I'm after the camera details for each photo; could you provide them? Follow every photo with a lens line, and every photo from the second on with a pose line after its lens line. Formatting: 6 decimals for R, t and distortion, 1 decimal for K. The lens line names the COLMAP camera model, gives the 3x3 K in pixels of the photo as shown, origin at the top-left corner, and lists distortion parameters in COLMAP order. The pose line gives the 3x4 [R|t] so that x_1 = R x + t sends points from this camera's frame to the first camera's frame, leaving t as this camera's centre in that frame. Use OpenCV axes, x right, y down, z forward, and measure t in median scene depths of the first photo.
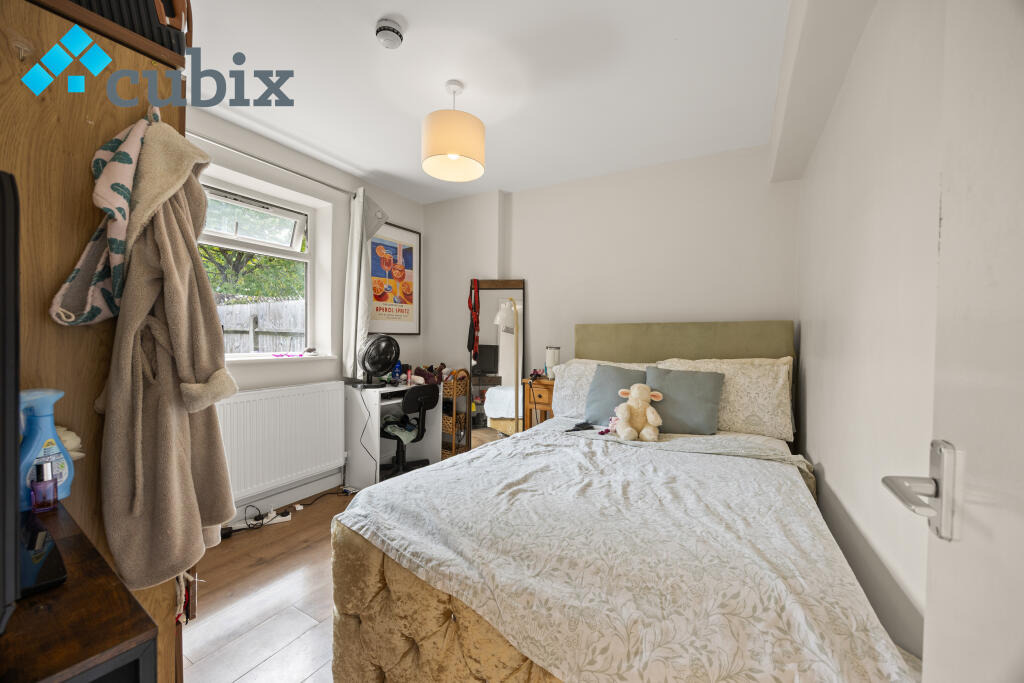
lens RADIAL K [[386.5, 0, 511.4], [0, 386.5, 337.2], [0, 0, 1]] dist [-0.002904, -0.000225]
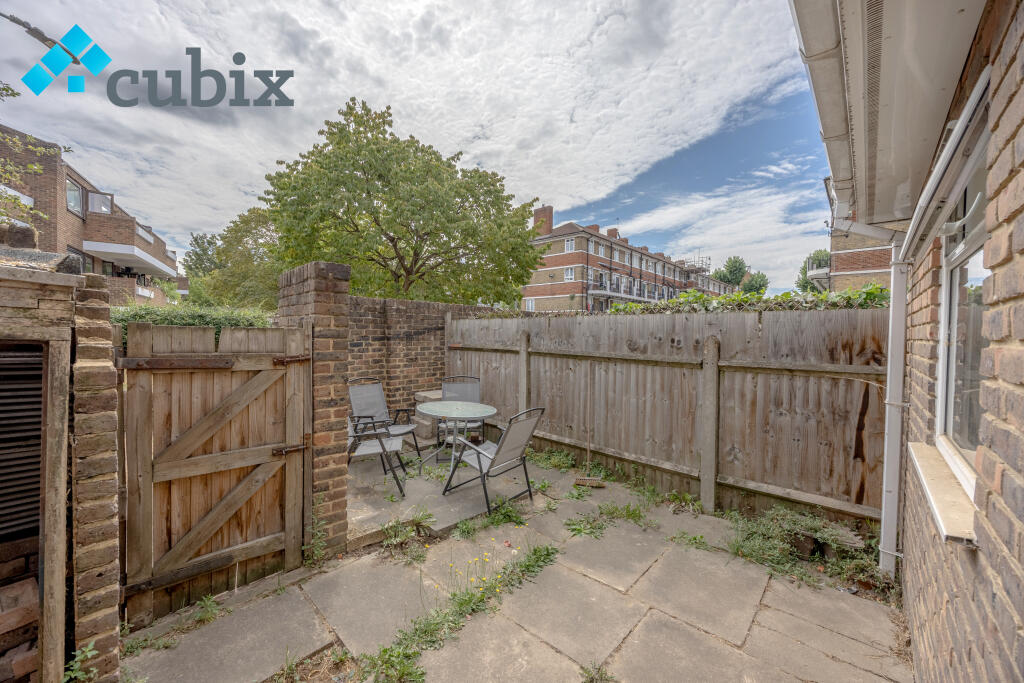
lens RADIAL K [[386.5, 0, 511.4], [0, 386.5, 337.2], [0, 0, 1]] dist [-0.002904, -0.000225]
pose [[0.974024, 0.005120, -0.226389, -0.509917], [-0.005592, 0.999983, -0.001443, -0.044683], [0.226378, 0.002672, 0.974036, 0.182724]]
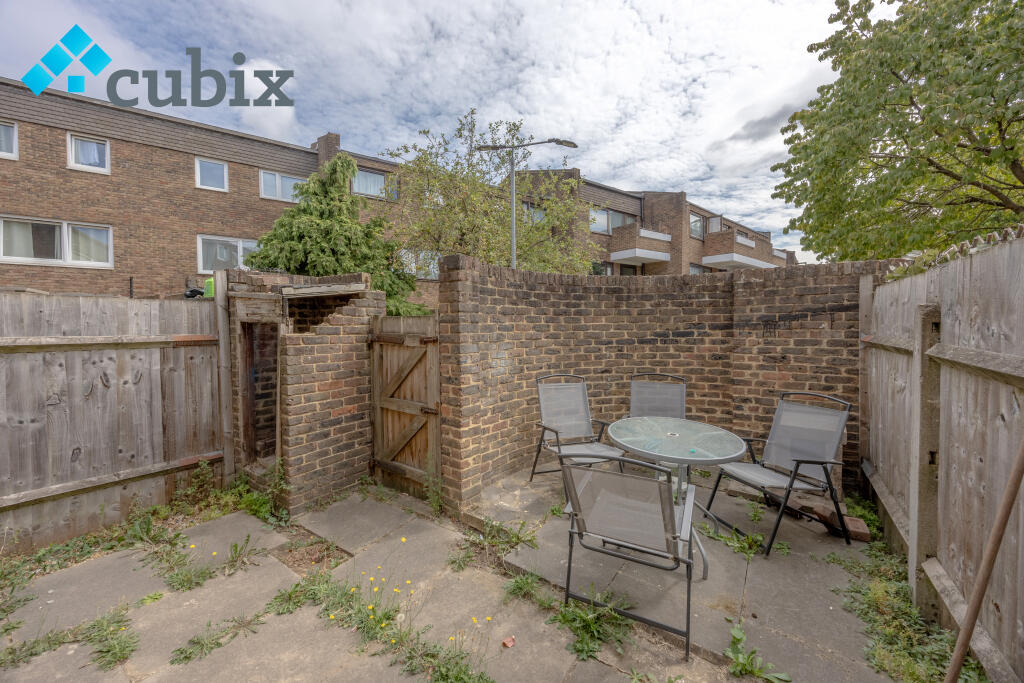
lens RADIAL K [[386.5, 0, 511.4], [0, 386.5, 337.2], [0, 0, 1]] dist [-0.002904, -0.000225]
pose [[-0.077938, 0.020724, -0.996743, -0.321155], [-0.003394, 0.999773, 0.021052, -0.035496], [0.996952, 0.005023, -0.077850, 0.681342]]
